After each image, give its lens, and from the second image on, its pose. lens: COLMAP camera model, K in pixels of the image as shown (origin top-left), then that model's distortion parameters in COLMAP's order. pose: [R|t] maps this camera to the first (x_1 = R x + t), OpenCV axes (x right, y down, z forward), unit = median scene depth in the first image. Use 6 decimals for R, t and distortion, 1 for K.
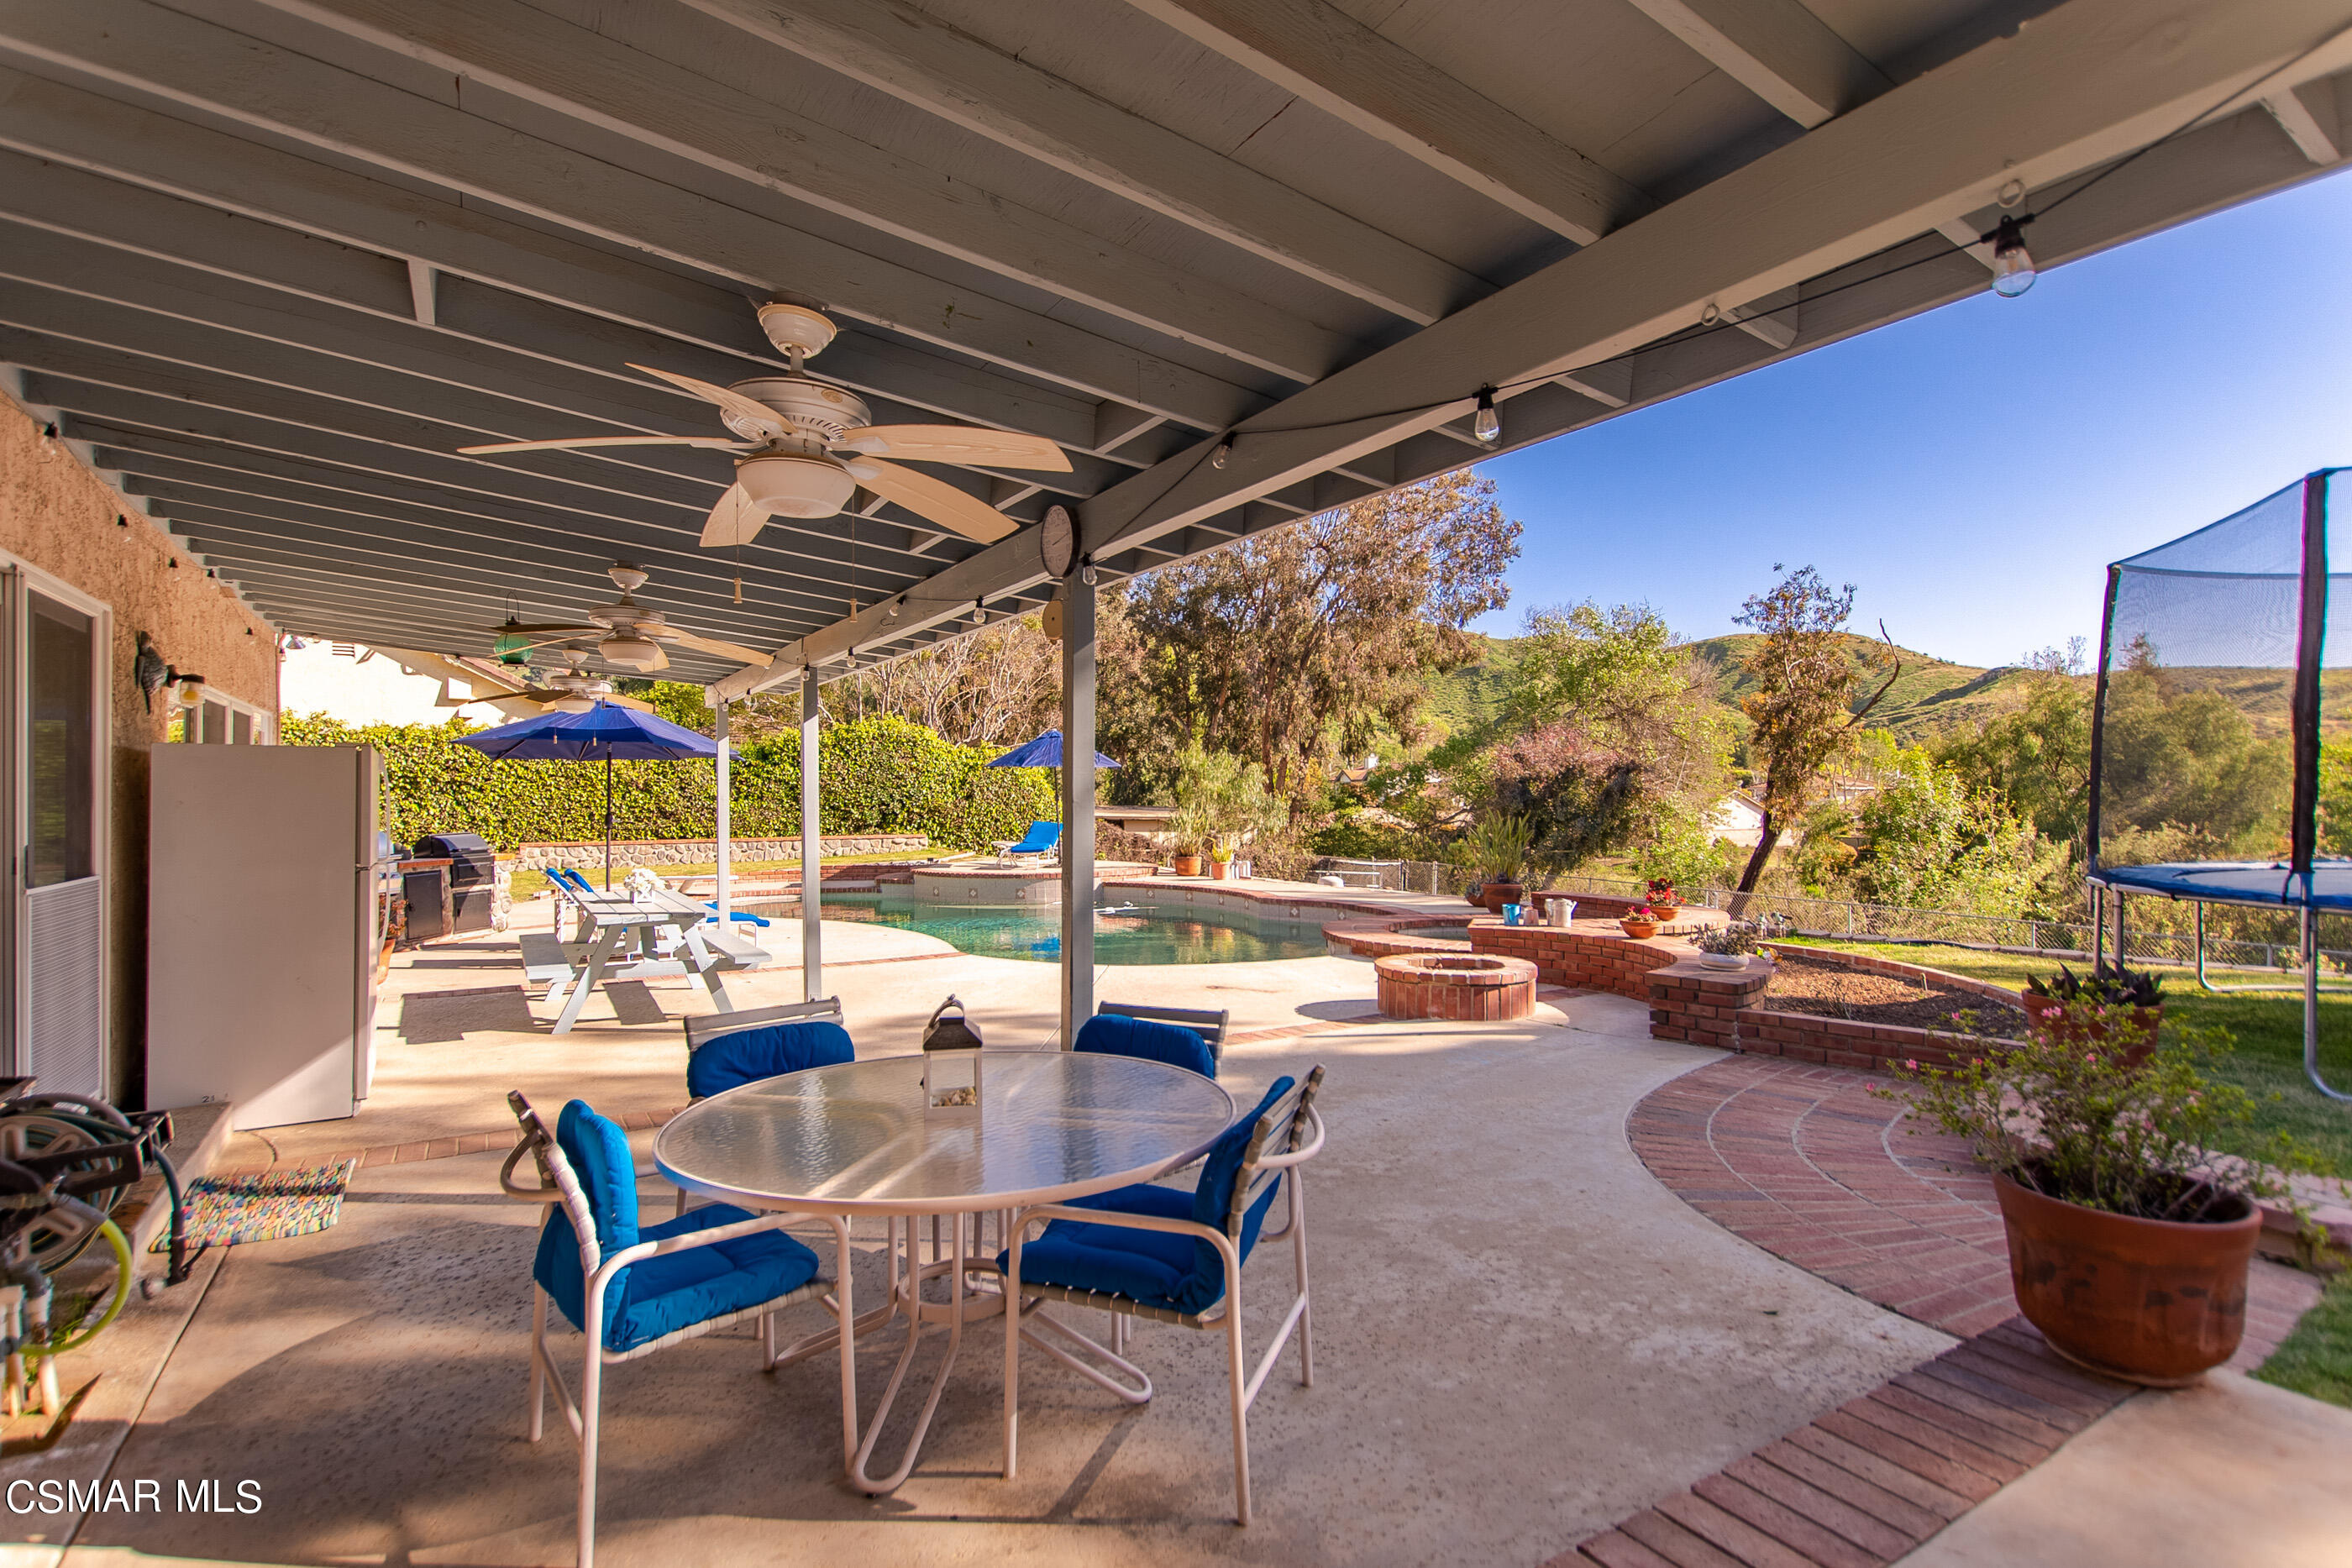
lens RADIAL K [[1089.9, 0, 1178.5], [0, 1089.9, 799.7], [0, 0, 1]] dist [0.006161, 0.000216]
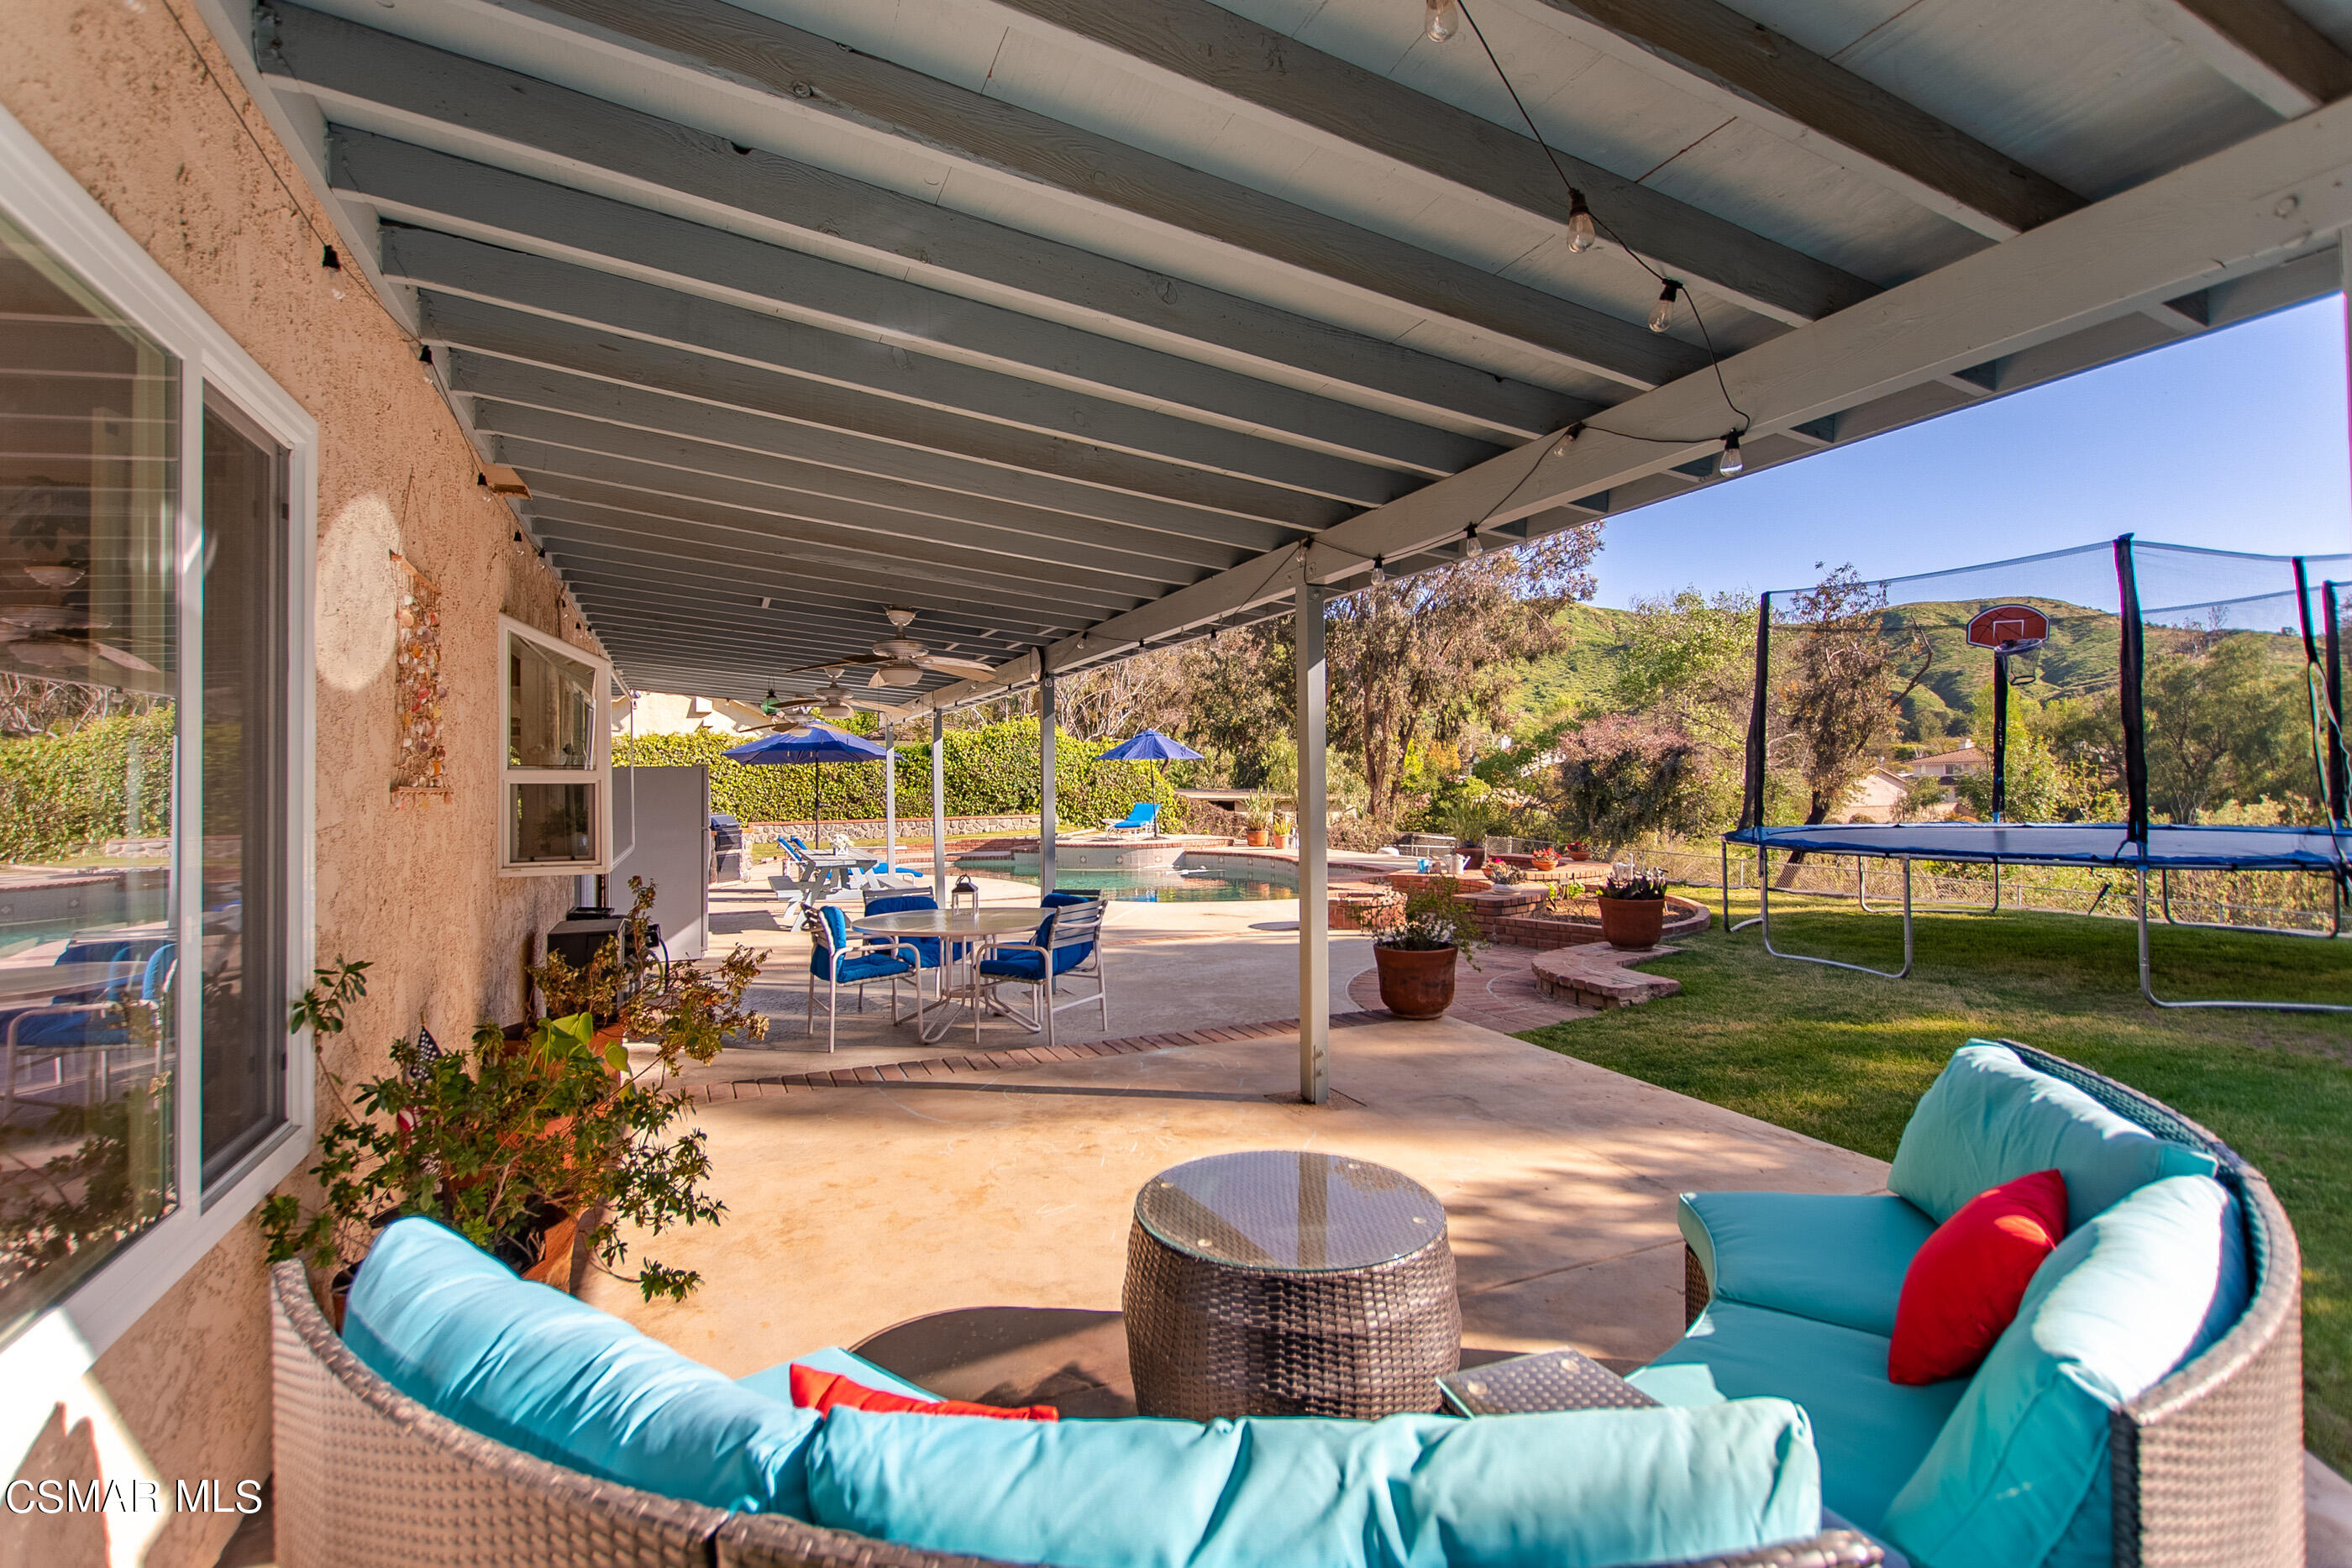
lens RADIAL K [[1023.4, 0, 1171.0], [0, 1023.4, 769.4], [0, 0, 1]] dist [-0.001848, -0.000191]
pose [[0.990340, -0.011860, -0.138155, 0.053200], [0.010098, 0.999859, -0.013453, -0.001723], [0.138295, 0.011928, 0.990319, -0.113430]]
